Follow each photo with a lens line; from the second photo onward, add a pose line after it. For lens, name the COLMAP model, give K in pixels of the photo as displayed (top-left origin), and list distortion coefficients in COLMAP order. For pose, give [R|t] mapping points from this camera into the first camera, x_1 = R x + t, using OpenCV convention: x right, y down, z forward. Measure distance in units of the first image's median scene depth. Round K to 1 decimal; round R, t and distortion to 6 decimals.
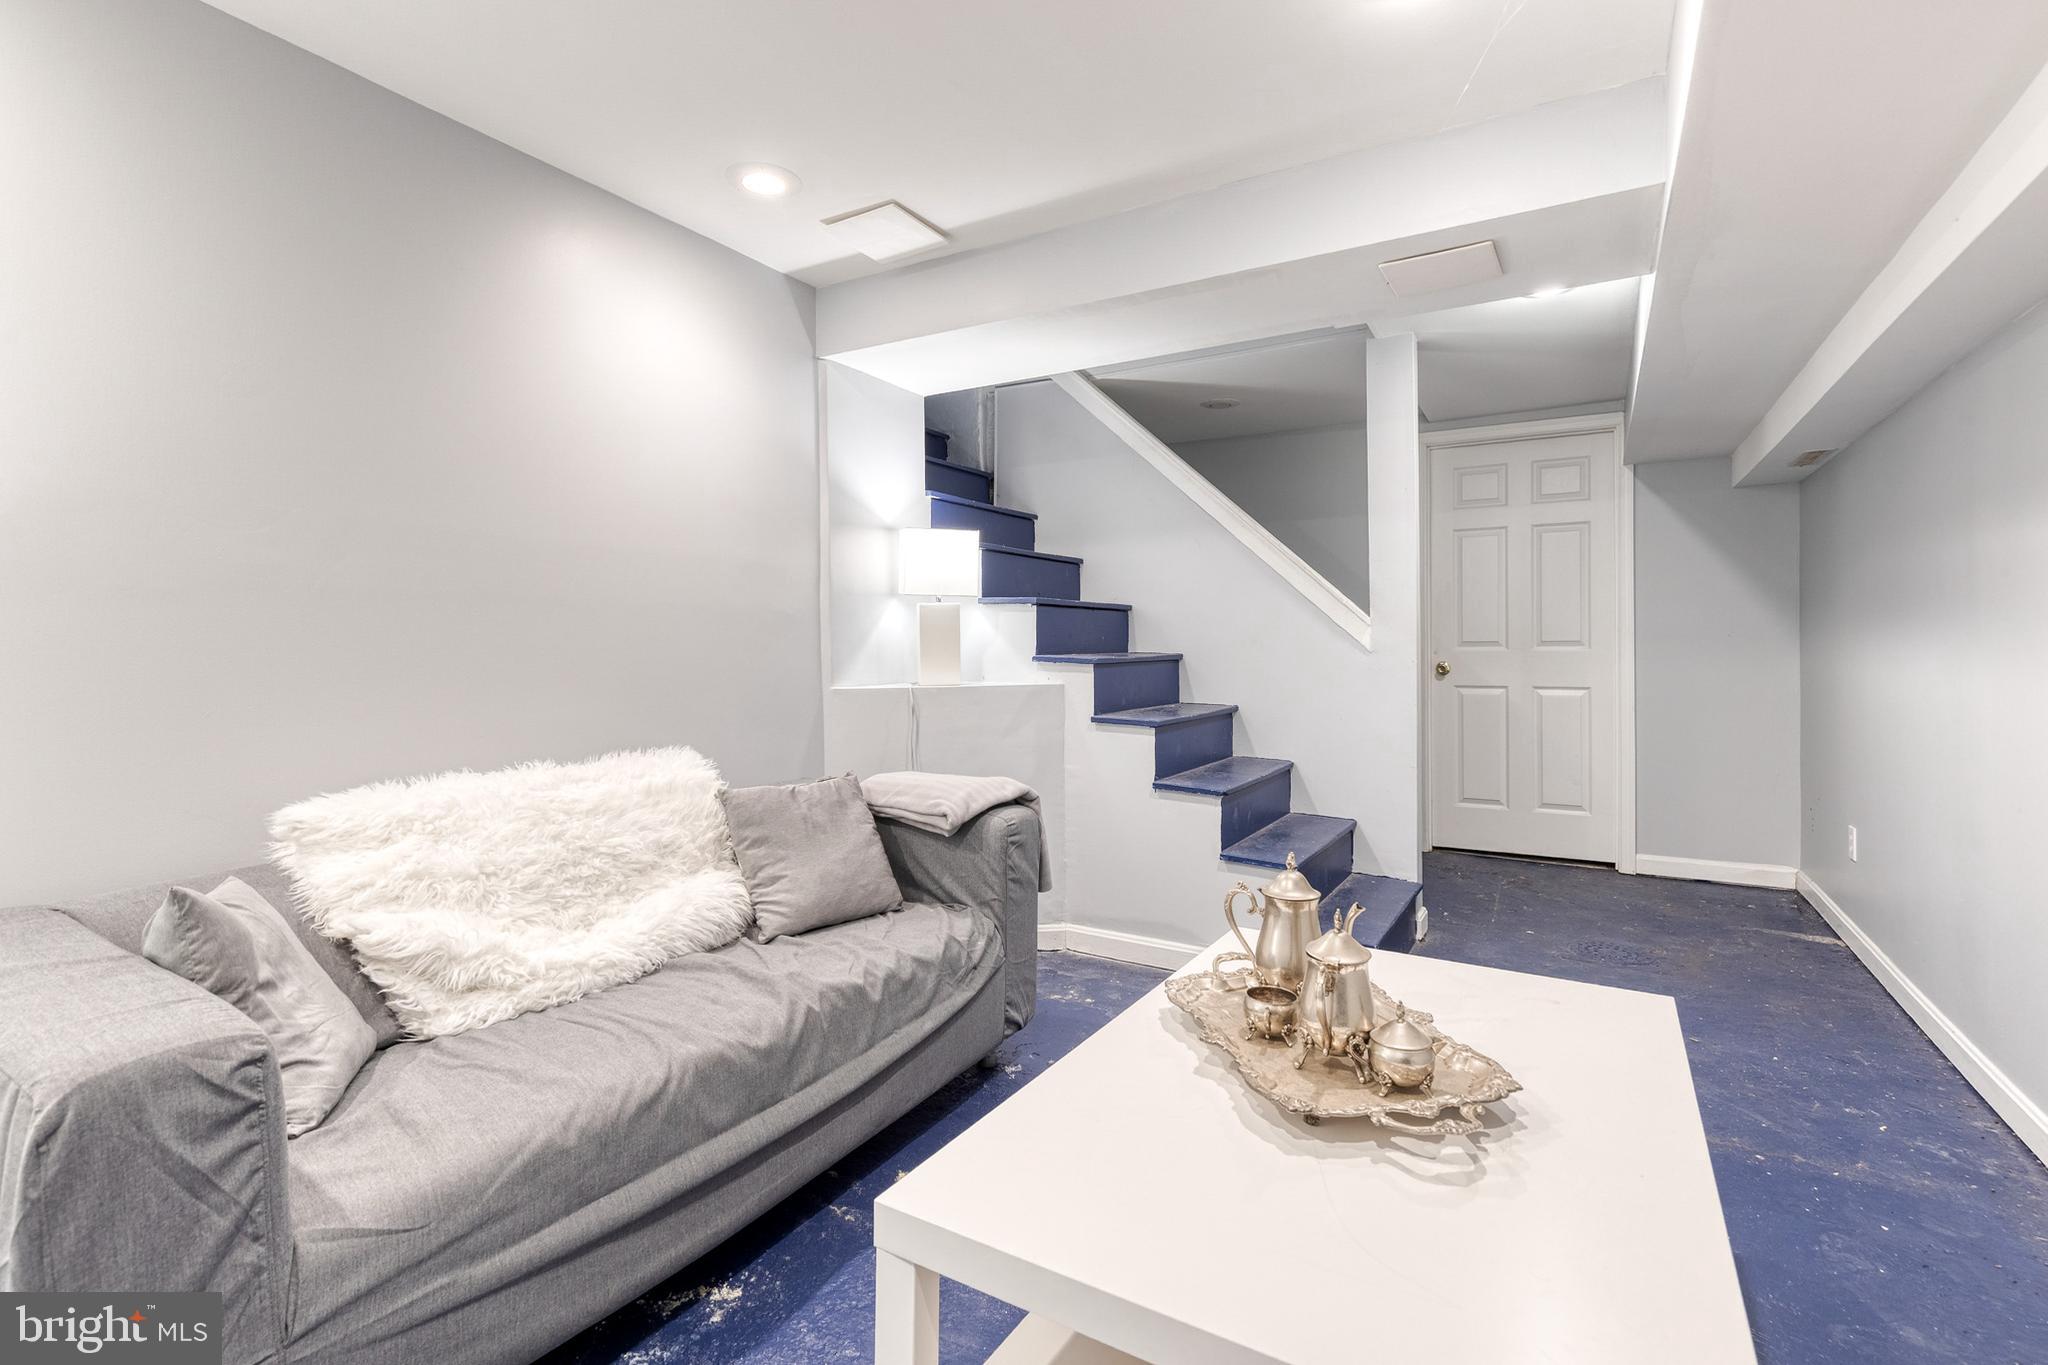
lens RADIAL K [[931.3, 0, 1028.4], [0, 931.3, 642.6], [0, 0, 1]] dist [0.003587, 0.000429]
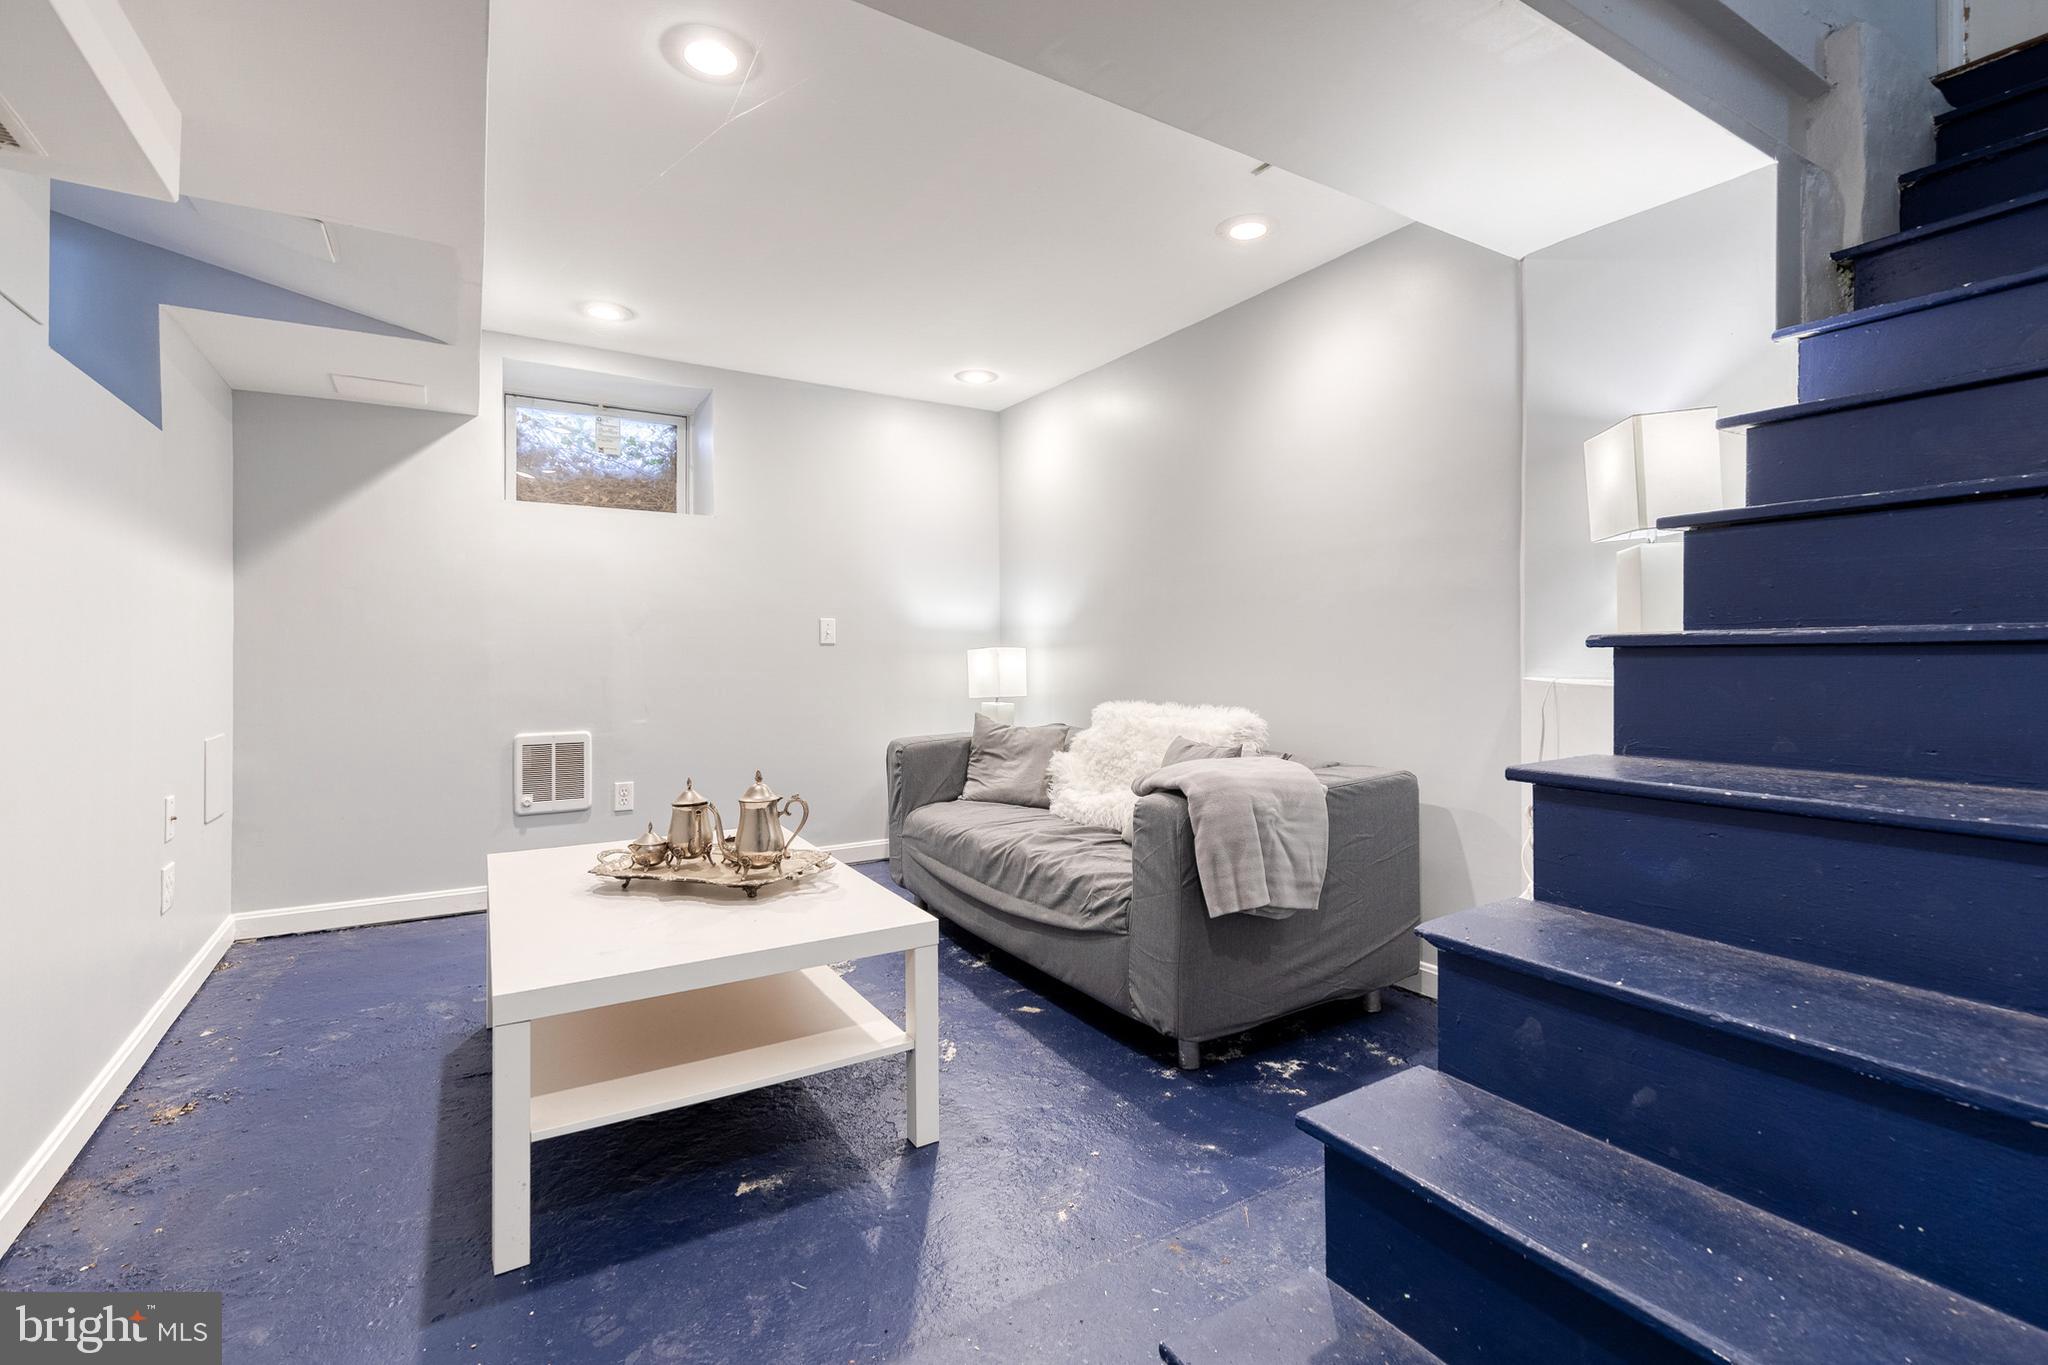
lens RADIAL K [[931.3, 0, 1028.4], [0, 931.3, 642.6], [0, 0, 1]] dist [0.003587, 0.000429]
pose [[-0.469973, 0.002937, -0.882676, 1.229387], [0.008075, 0.999967, -0.000972, 0.028013], [0.882644, -0.007584, -0.469981, 1.847302]]
